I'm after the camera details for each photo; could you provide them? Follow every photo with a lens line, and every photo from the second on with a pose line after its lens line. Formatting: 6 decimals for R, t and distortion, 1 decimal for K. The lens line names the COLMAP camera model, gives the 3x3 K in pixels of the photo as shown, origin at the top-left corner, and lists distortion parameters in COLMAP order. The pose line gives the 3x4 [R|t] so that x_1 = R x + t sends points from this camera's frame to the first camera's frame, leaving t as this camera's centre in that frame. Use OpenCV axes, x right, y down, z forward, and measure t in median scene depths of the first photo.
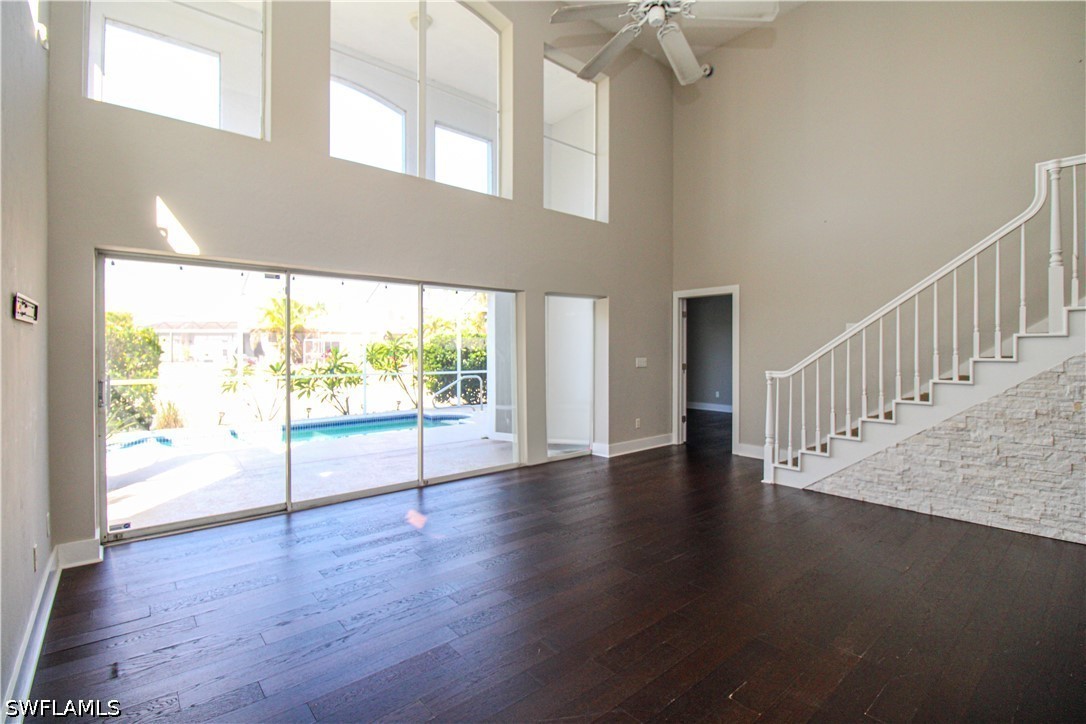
lens RADIAL K [[505.6, 0, 543.0], [0, 505.6, 358.0], [0, 0, 1]] dist [-0.001929, -0.000599]
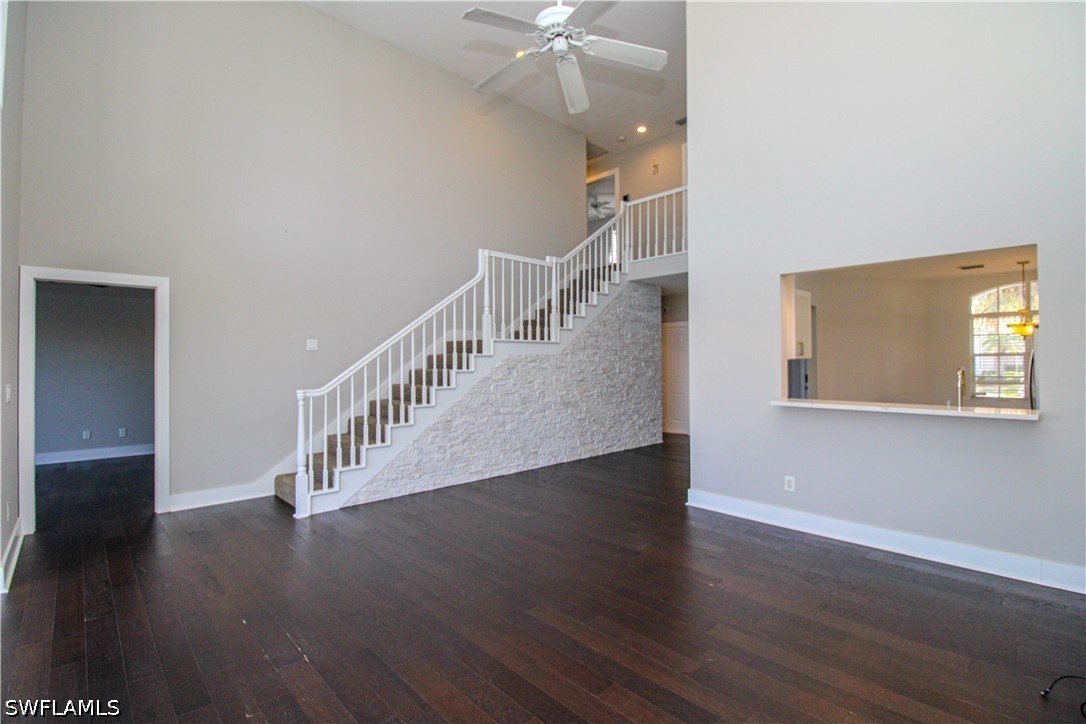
lens RADIAL K [[505.6, 0, 543.0], [0, 505.6, 358.0], [0, 0, 1]] dist [-0.001929, -0.000599]
pose [[-0.043441, 0.009328, 0.999012, -0.546070], [0.025428, 0.999643, -0.008229, -0.014656], [-0.998732, 0.025045, -0.043662, 0.734582]]
